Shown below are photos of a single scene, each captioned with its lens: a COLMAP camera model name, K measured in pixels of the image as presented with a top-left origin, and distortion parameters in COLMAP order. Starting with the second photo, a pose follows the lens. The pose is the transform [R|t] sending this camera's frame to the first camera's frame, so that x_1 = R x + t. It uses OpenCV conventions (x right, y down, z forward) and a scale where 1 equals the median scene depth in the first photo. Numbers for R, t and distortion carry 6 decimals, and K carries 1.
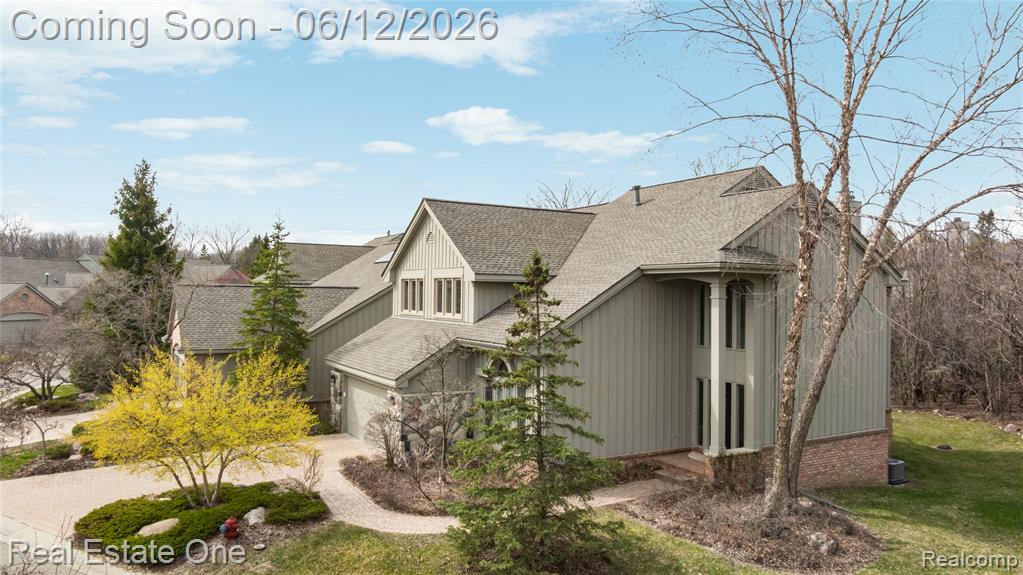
lens RADIAL K [[707.4, 0, 511.5], [0, 707.4, 287.5], [0, 0, 1]] dist [-0.022471, 0.000285]
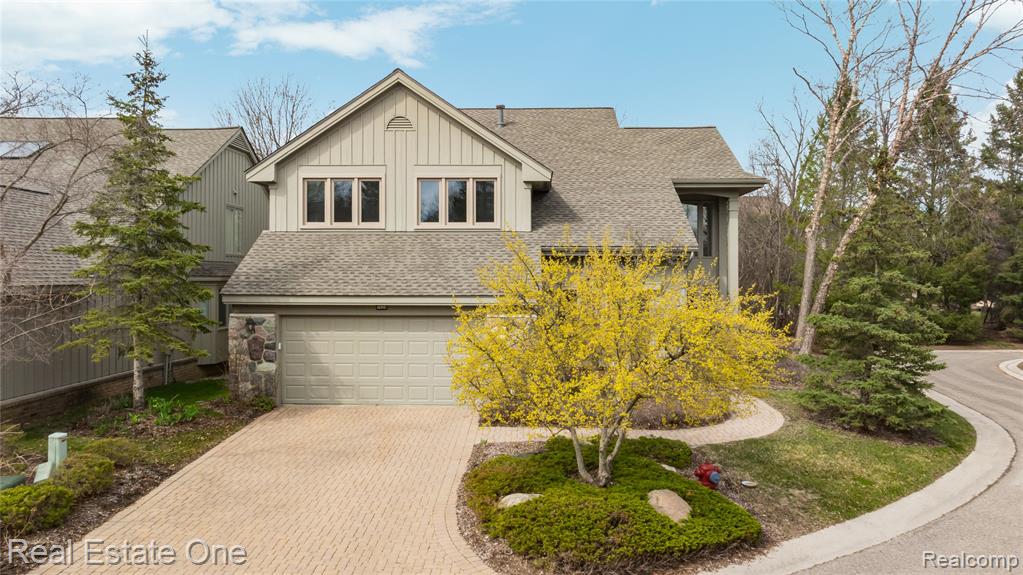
lens RADIAL K [[707.4, 0, 511.5], [0, 707.4, 287.5], [0, 0, 1]] dist [-0.022471, 0.000285]
pose [[0.527834, -0.032871, 0.848711, -0.800791], [-0.001394, 0.999216, 0.039567, 0.084987], [-0.849346, -0.022068, 0.527374, 0.575739]]
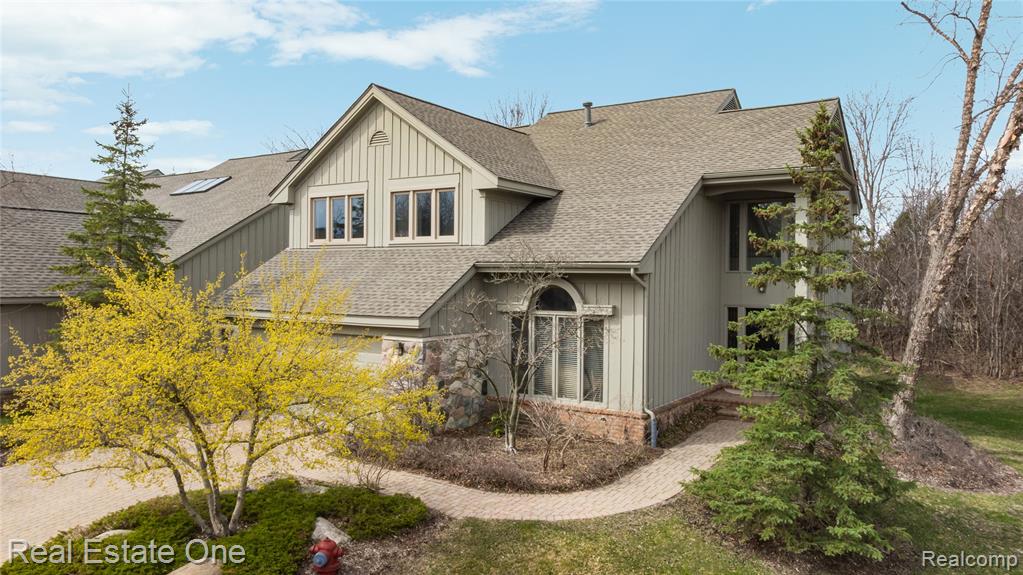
lens RADIAL K [[707.4, 0, 511.5], [0, 707.4, 287.5], [0, 0, 1]] dist [-0.022471, 0.000285]
pose [[0.895512, -0.011294, 0.444895, -0.373211], [-0.002238, 0.999551, 0.029880, 0.074457], [-0.445032, -0.027753, 0.895084, 0.303595]]
